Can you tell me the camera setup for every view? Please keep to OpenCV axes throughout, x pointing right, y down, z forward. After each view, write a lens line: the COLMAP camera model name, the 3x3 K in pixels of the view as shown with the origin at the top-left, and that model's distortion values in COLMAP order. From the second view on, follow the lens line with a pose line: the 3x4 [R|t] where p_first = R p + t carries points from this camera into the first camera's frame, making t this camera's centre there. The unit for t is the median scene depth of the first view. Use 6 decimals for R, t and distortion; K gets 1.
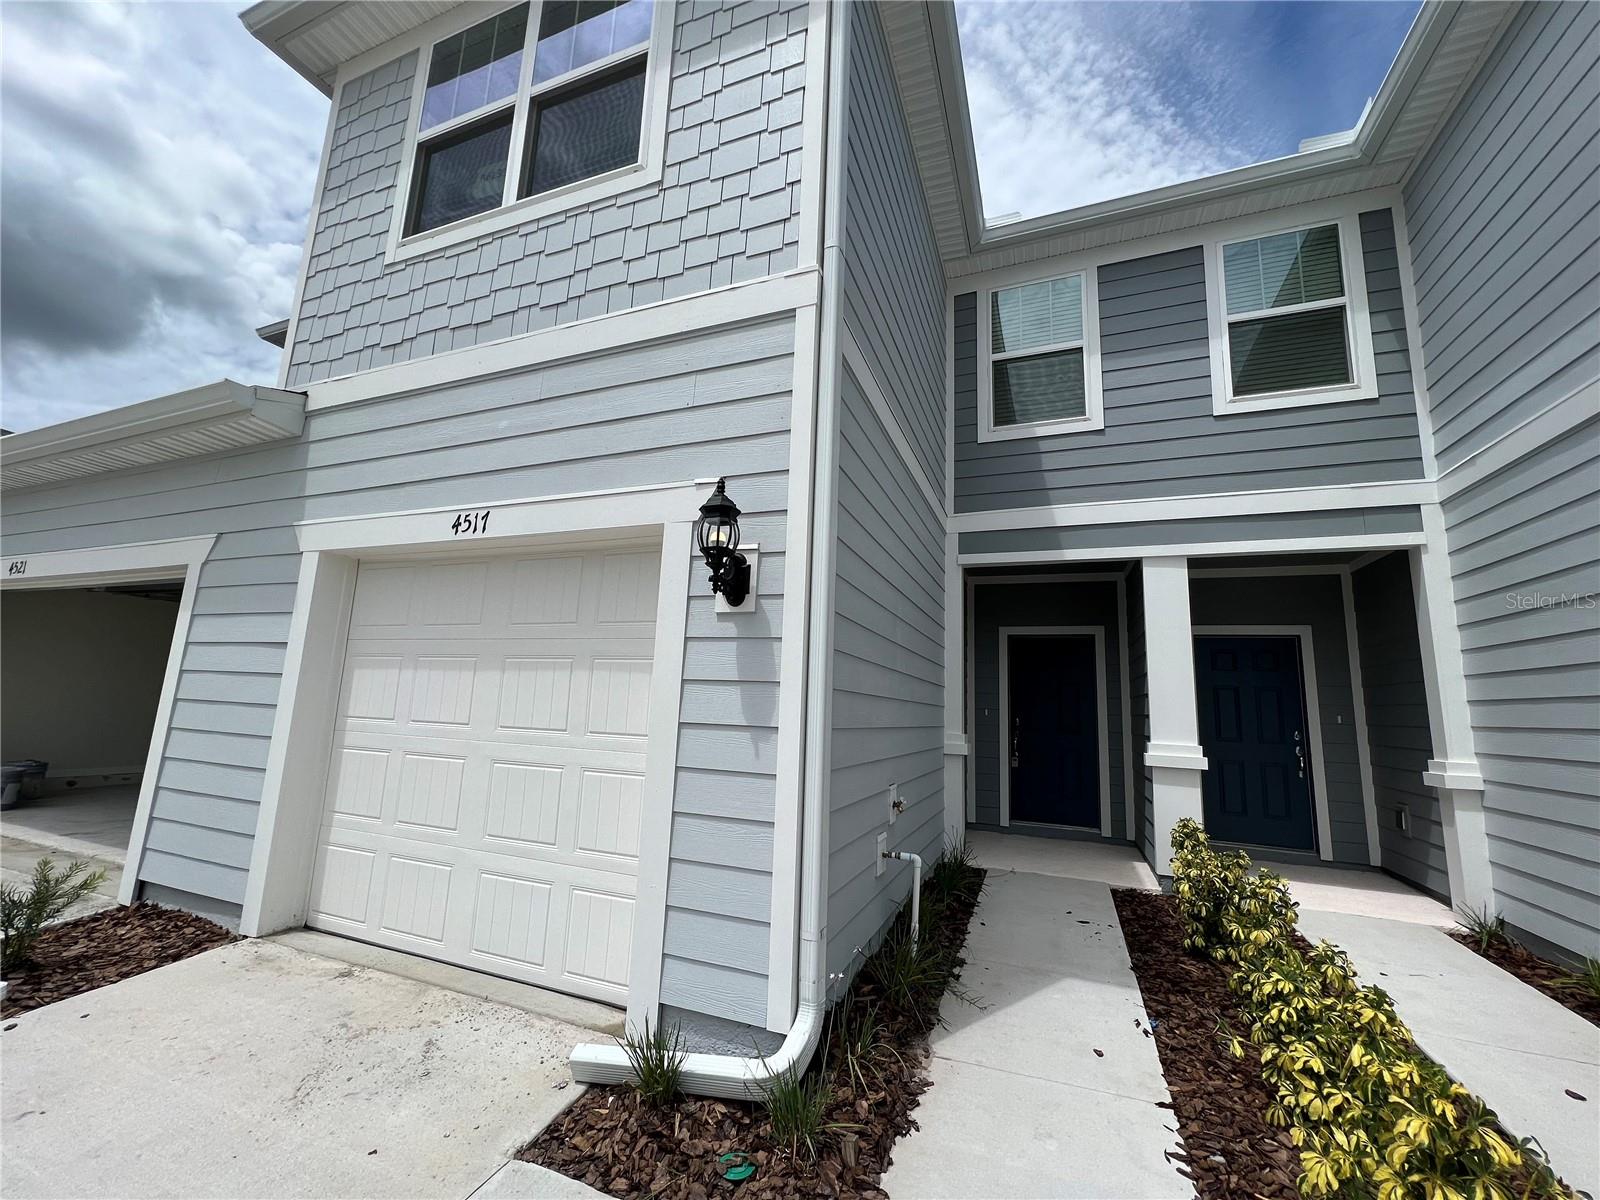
lens RADIAL K [[641.0, 0, 797.0], [0, 641.0, 597.2], [0, 0, 1]] dist [-0.001326, 0.000656]
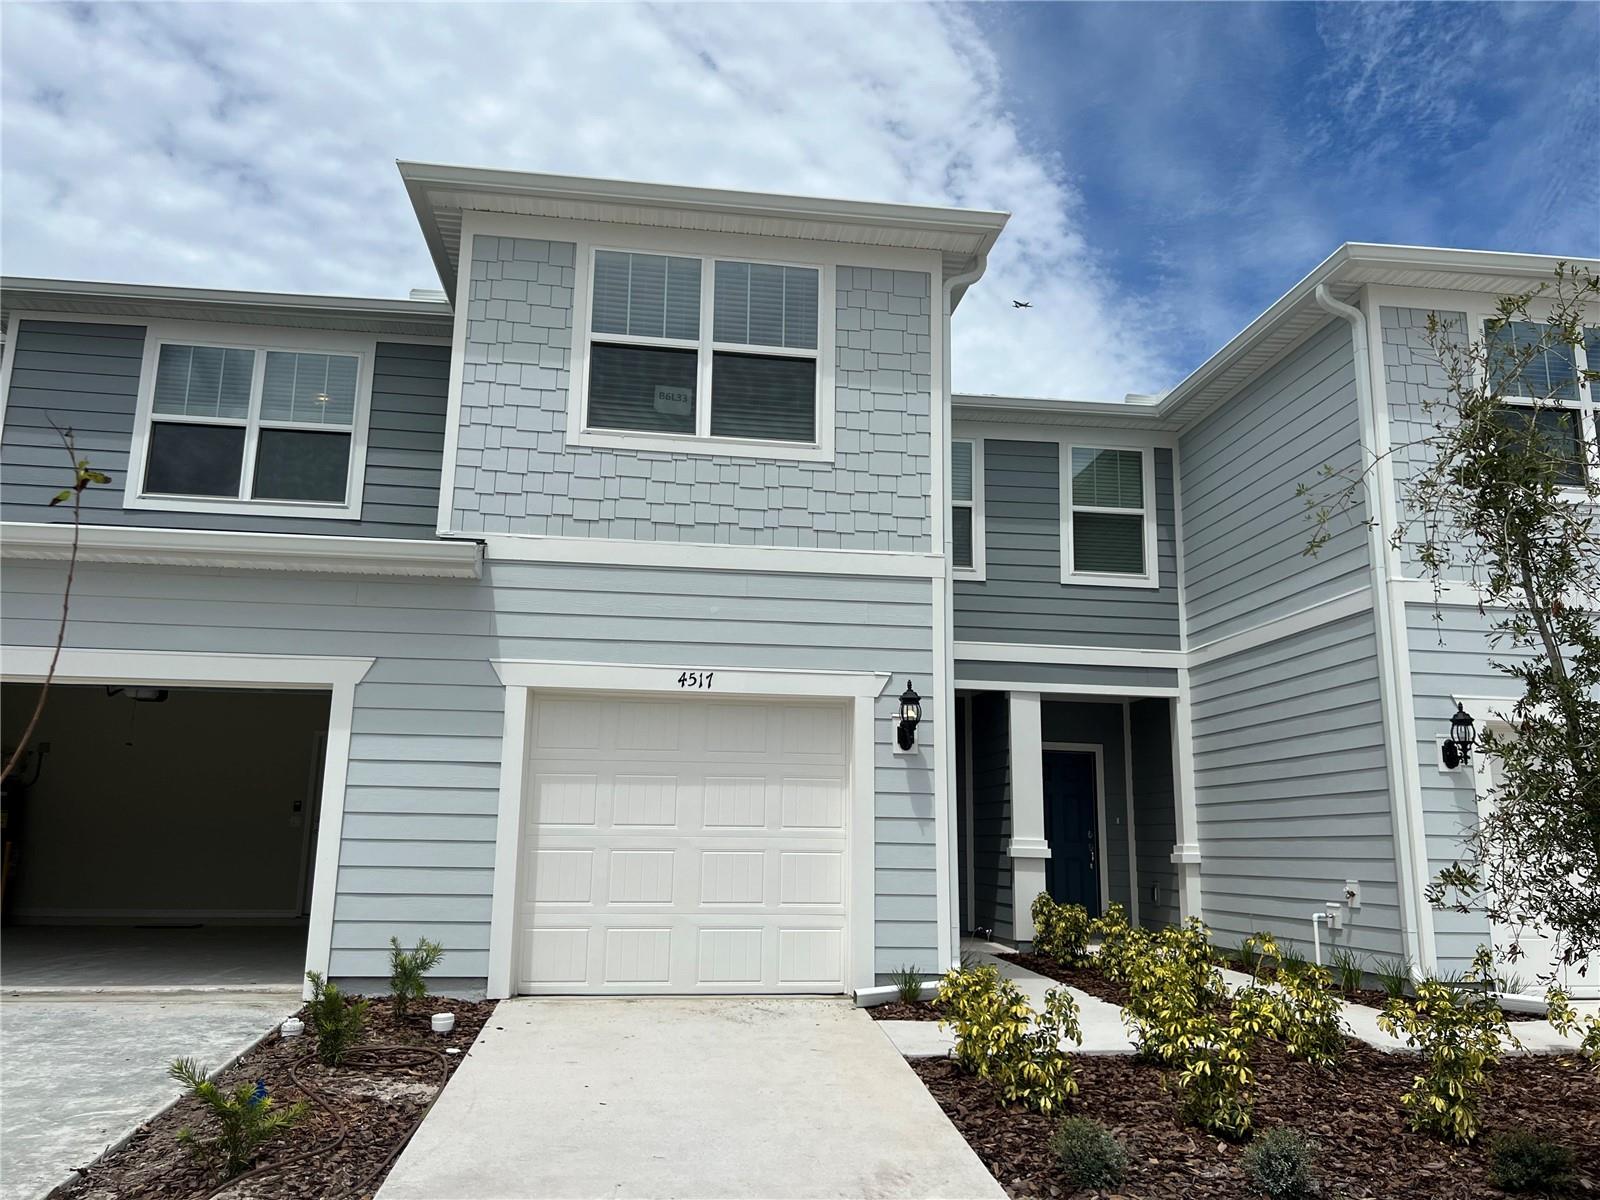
lens RADIAL K [[1202.8, 0, 798.8], [0, 1202.8, 597.7], [0, 0, 1]] dist [0.070443, -0.076997]
pose [[0.873514, 0.073951, 0.481149, -1.281466], [-0.062693, 0.997253, -0.039457, -0.165384], [-0.482745, 0.004302, 0.875750, -1.143422]]
